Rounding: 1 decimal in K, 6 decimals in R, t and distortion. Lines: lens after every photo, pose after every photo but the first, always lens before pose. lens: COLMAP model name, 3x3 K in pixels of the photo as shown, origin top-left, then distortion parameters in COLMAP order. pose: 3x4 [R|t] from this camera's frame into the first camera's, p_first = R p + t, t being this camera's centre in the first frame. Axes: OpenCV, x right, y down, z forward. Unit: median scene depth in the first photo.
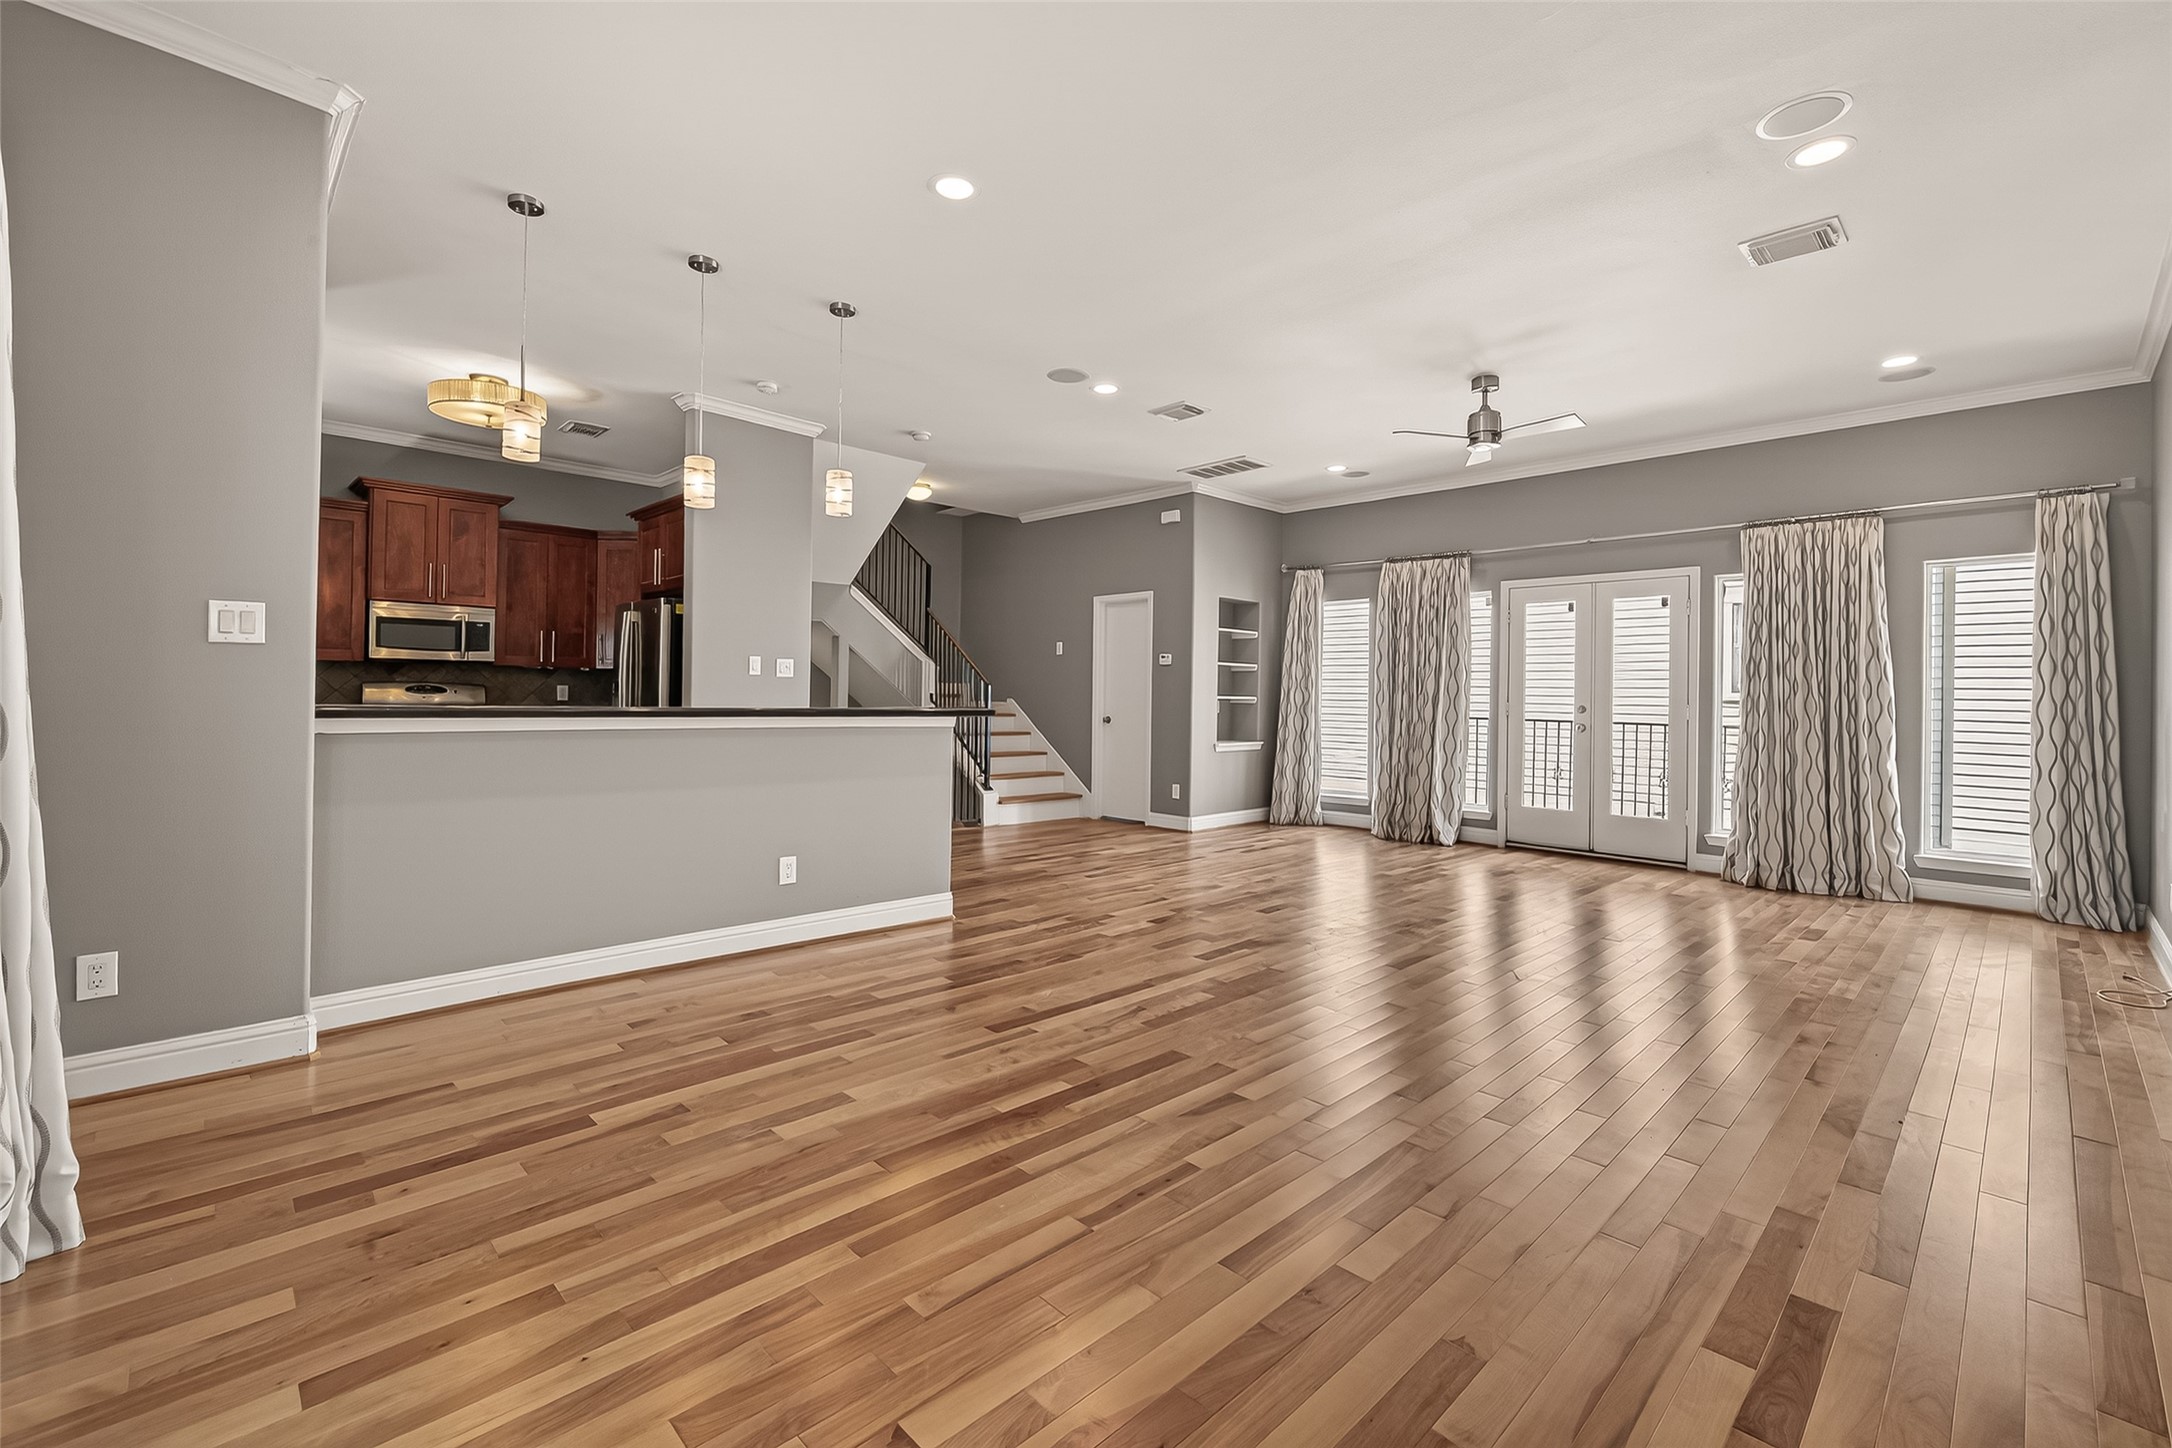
lens RADIAL K [[944.8, 0, 1096.4], [0, 944.8, 693.1], [0, 0, 1]] dist [-0.001098, -0.000002]
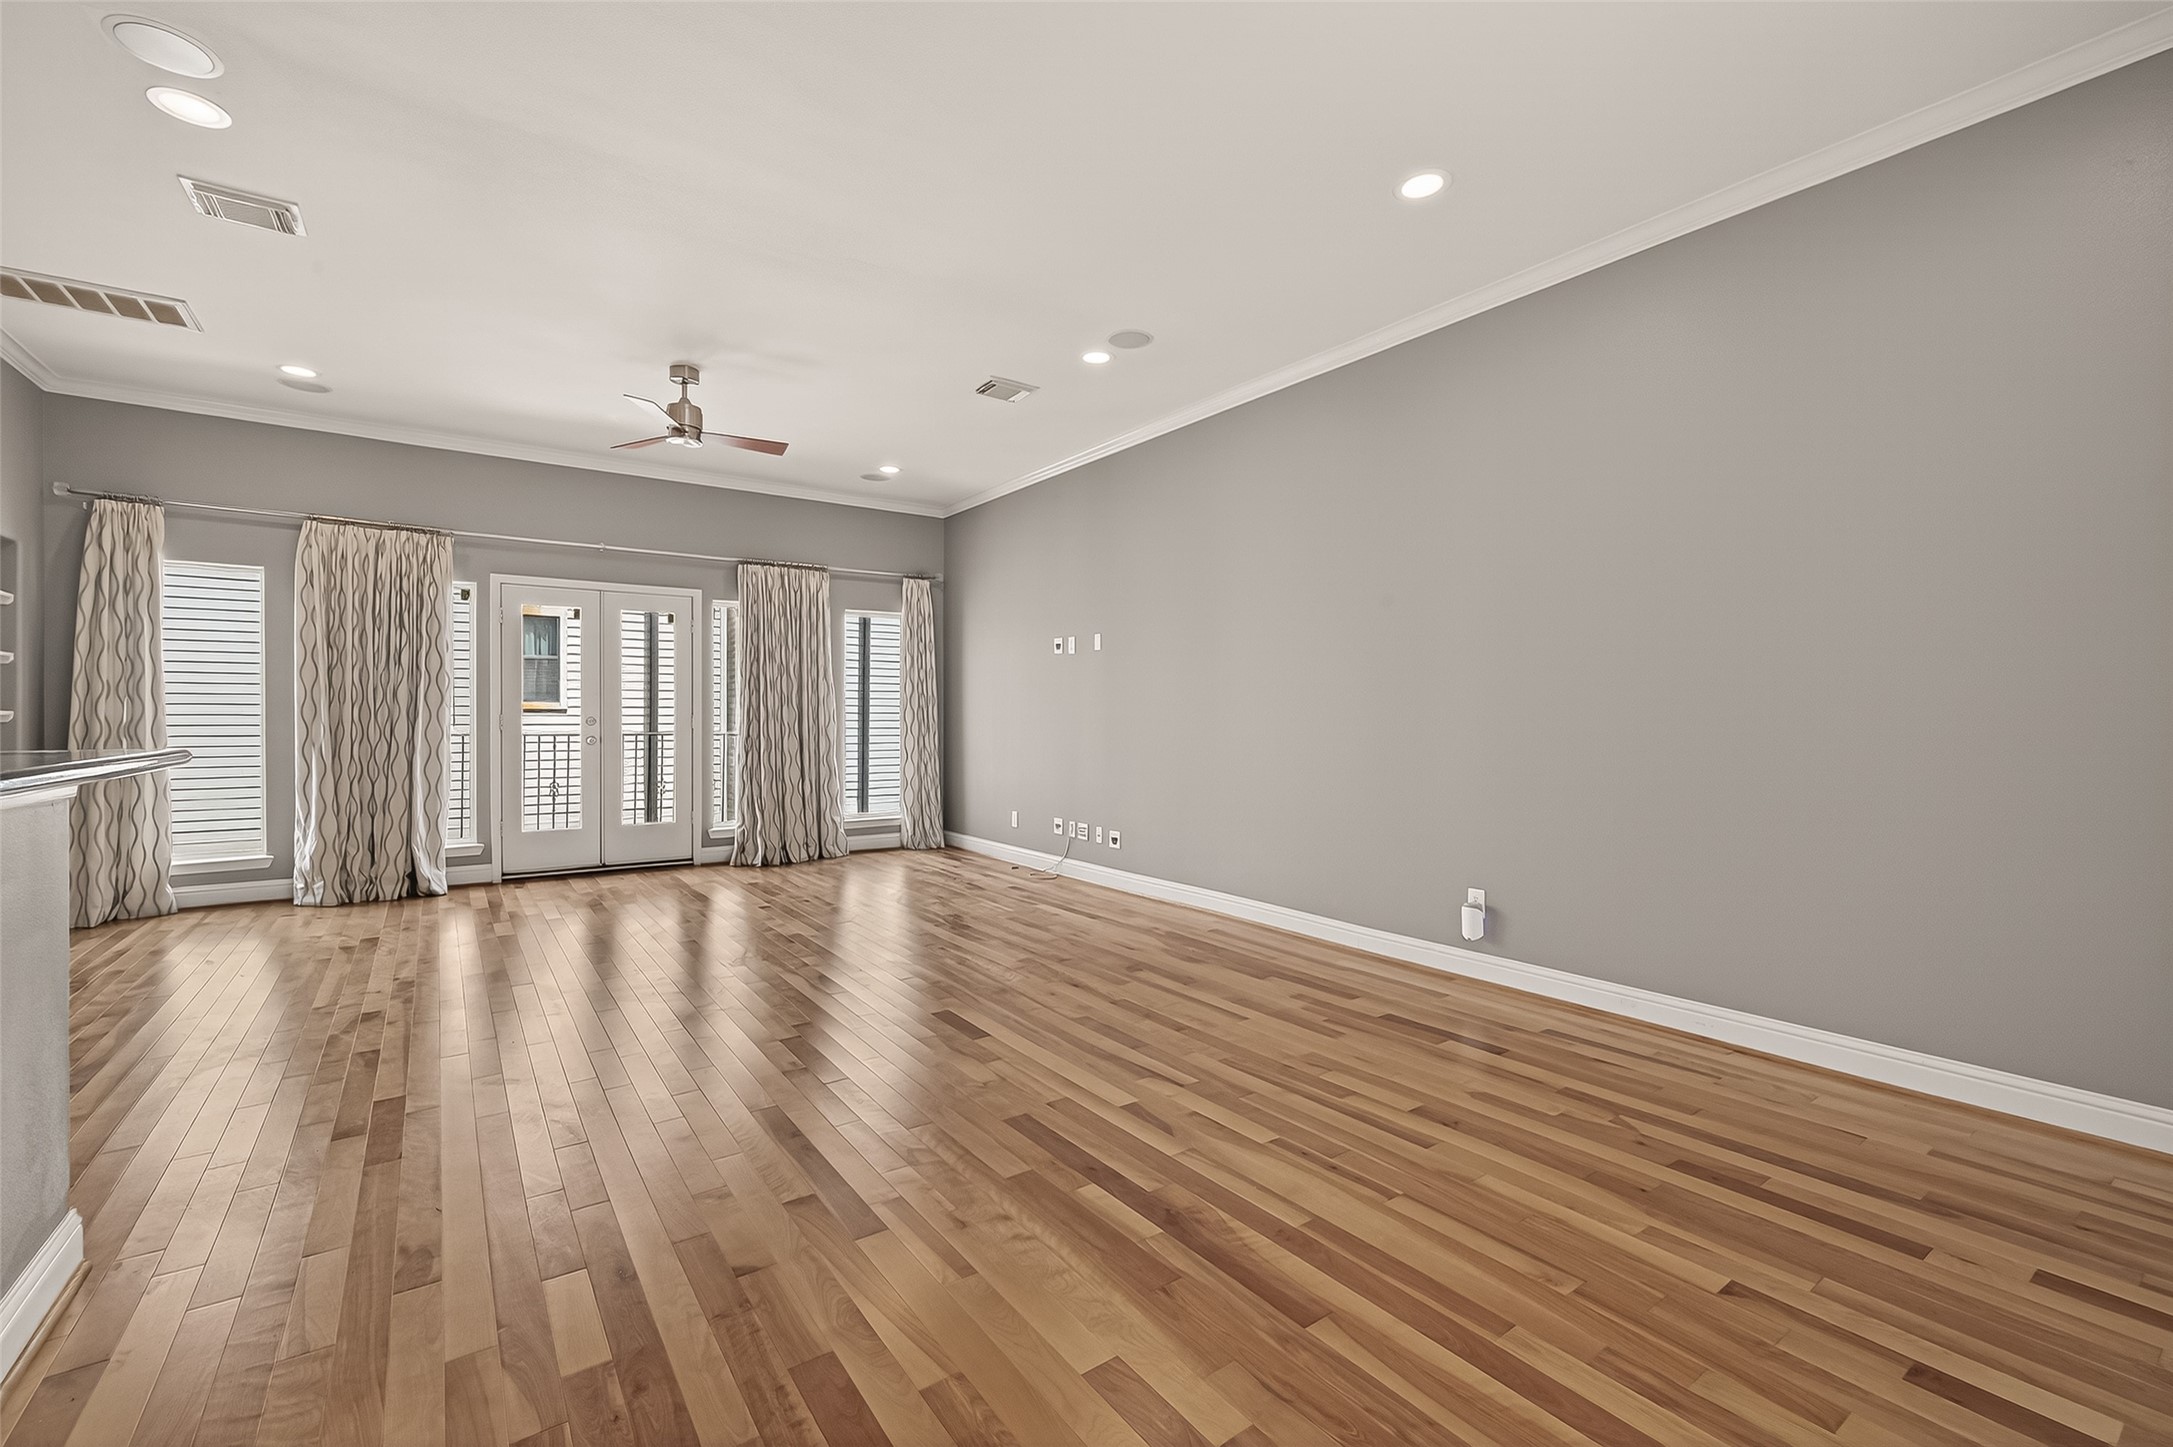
lens RADIAL K [[917.7, 0, 1086.5], [0, 917.7, 723.5], [0, 0, 1]] dist [0.003172, -0.000289]
pose [[0.143529, -0.024003, 0.989355, -0.378095], [-0.003637, 0.999686, 0.024781, -0.005899], [-0.989639, -0.007155, 0.143396, 0.408756]]
